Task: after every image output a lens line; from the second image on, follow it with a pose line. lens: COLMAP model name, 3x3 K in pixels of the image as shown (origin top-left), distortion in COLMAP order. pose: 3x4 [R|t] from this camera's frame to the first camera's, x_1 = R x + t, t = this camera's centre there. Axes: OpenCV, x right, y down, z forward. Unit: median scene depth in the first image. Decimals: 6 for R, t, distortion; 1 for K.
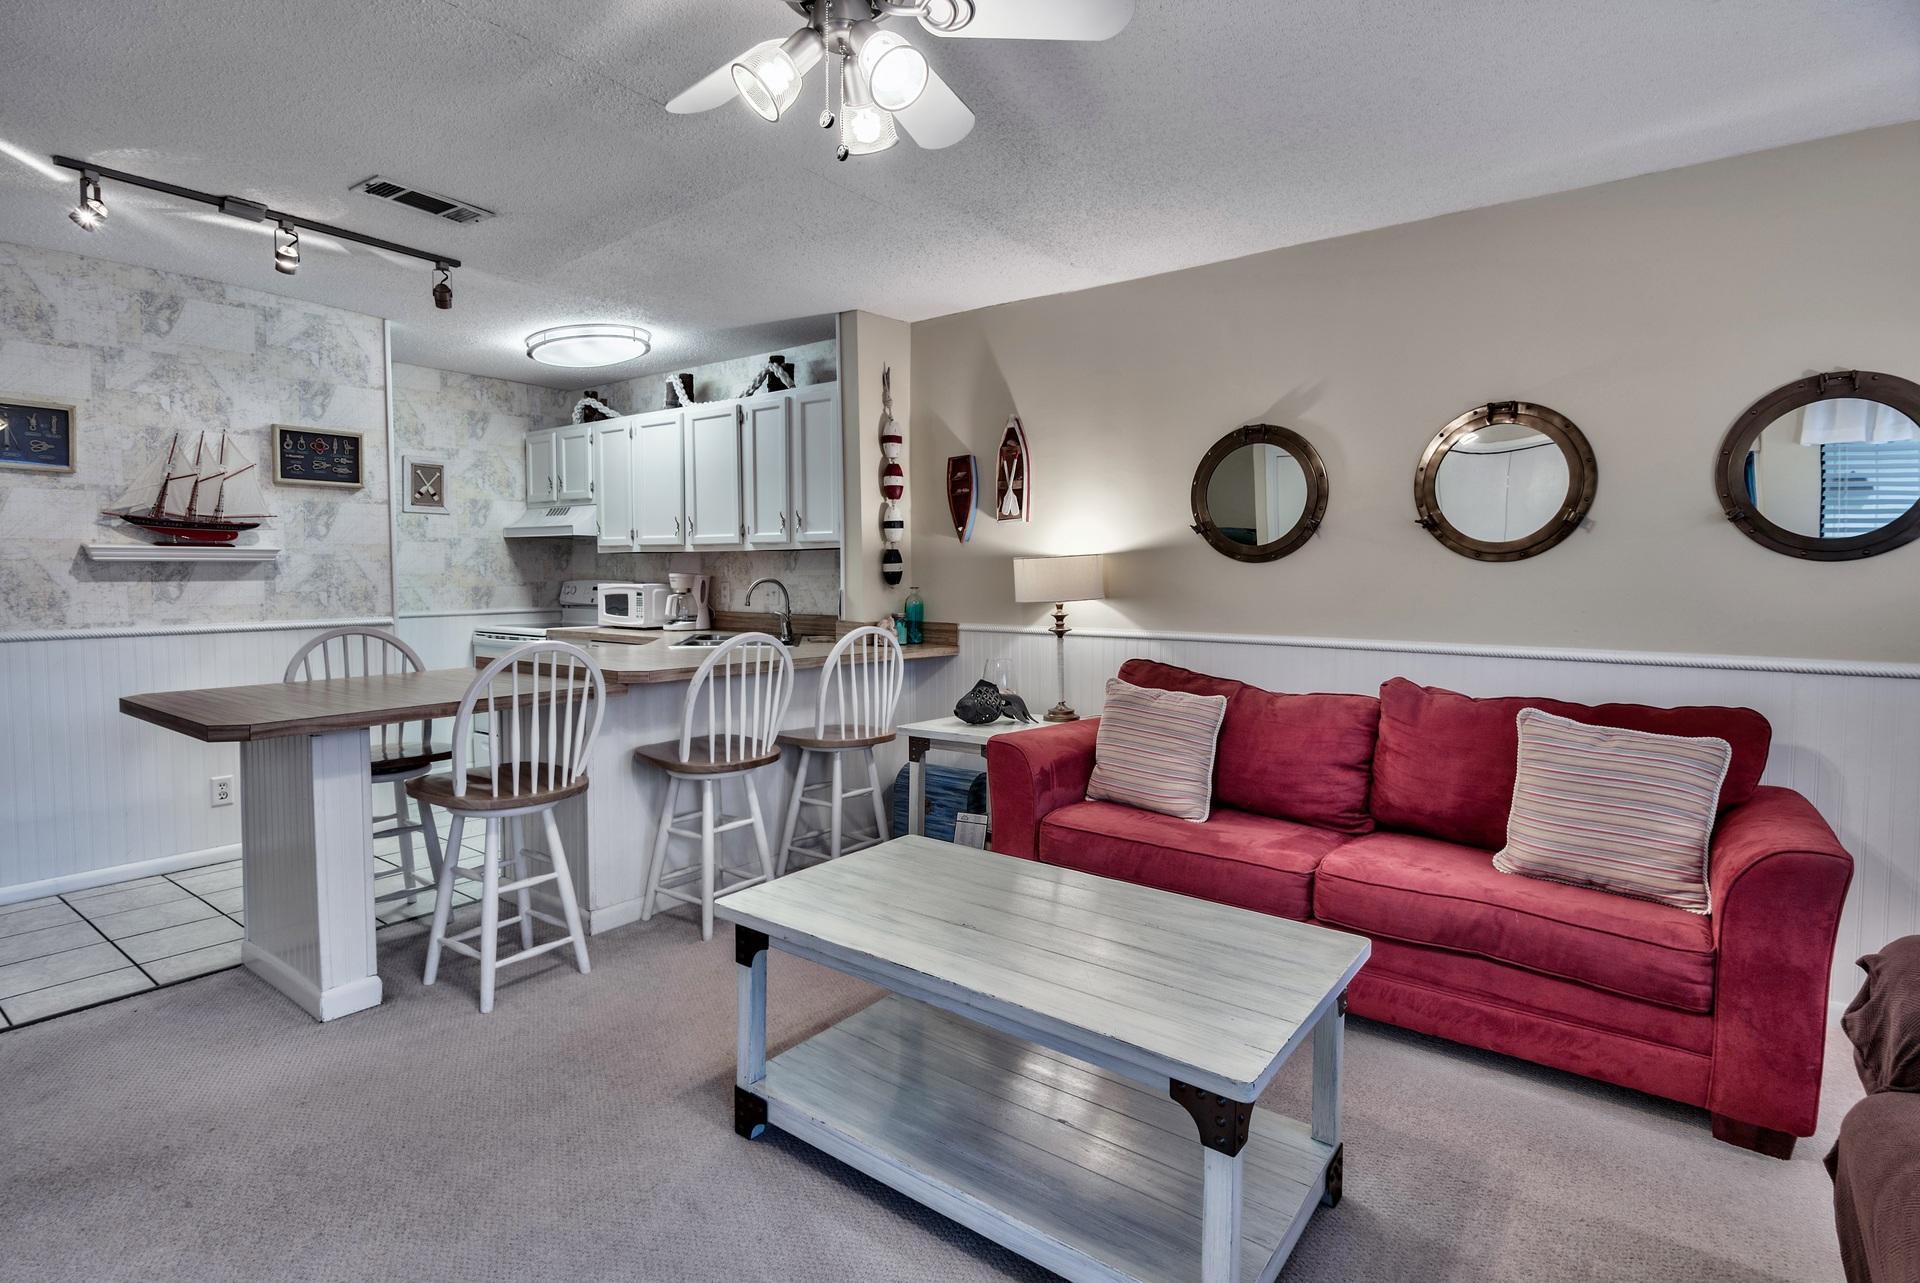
lens RADIAL K [[942.5, 0, 959.7], [0, 942.5, 618.5], [0, 0, 1]] dist [-0.001033, -0.001434]
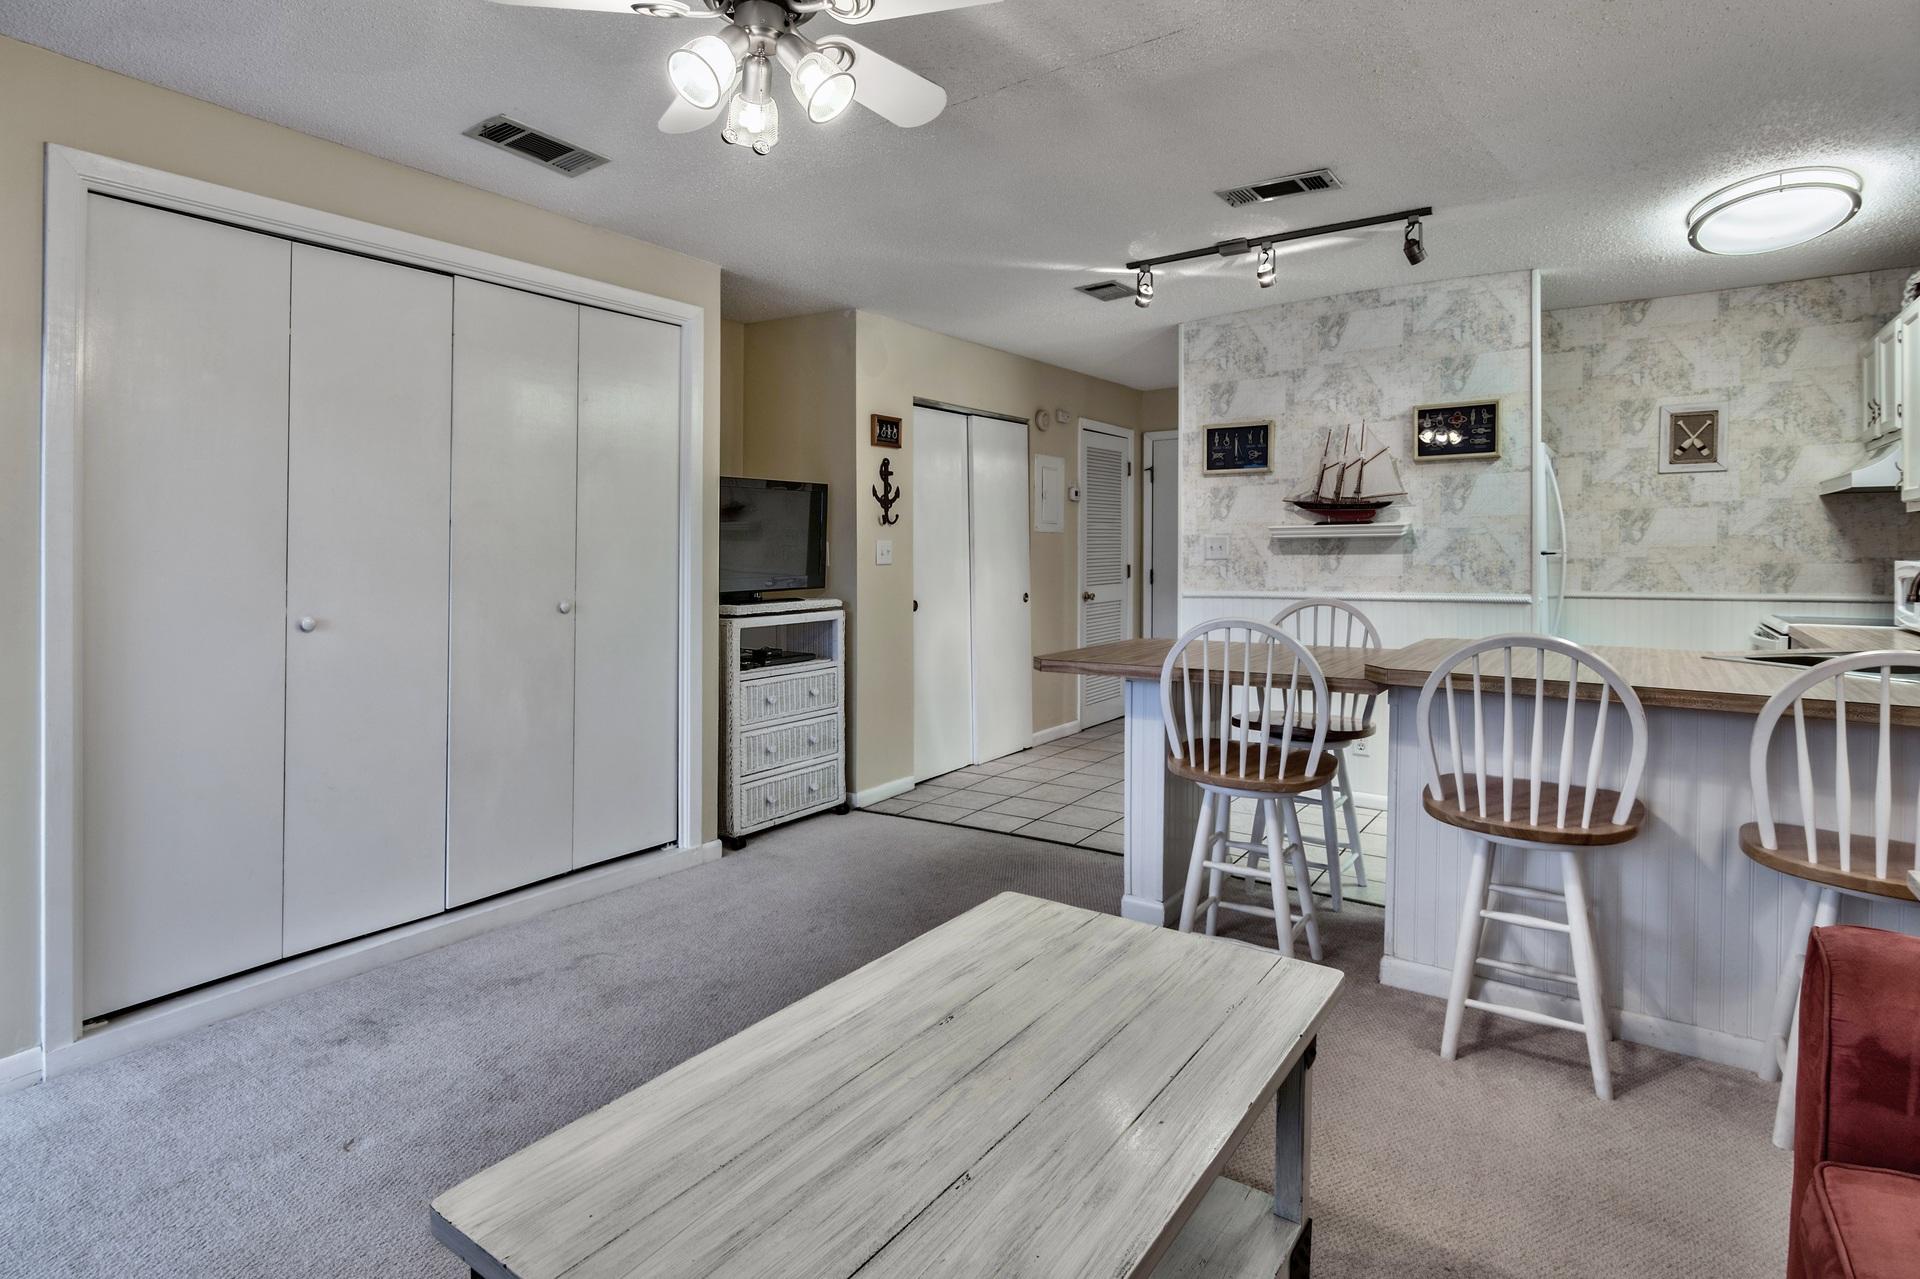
lens RADIAL K [[983.6, 0, 926.5], [0, 983.6, 547.3], [0, 0, 1]] dist [-0.002657, -0.000236]
pose [[0.010579, -0.005383, -0.999930, 0.358511], [-0.042555, 0.999077, -0.005829, -0.018329], [0.999038, 0.042613, 0.010340, 0.438232]]
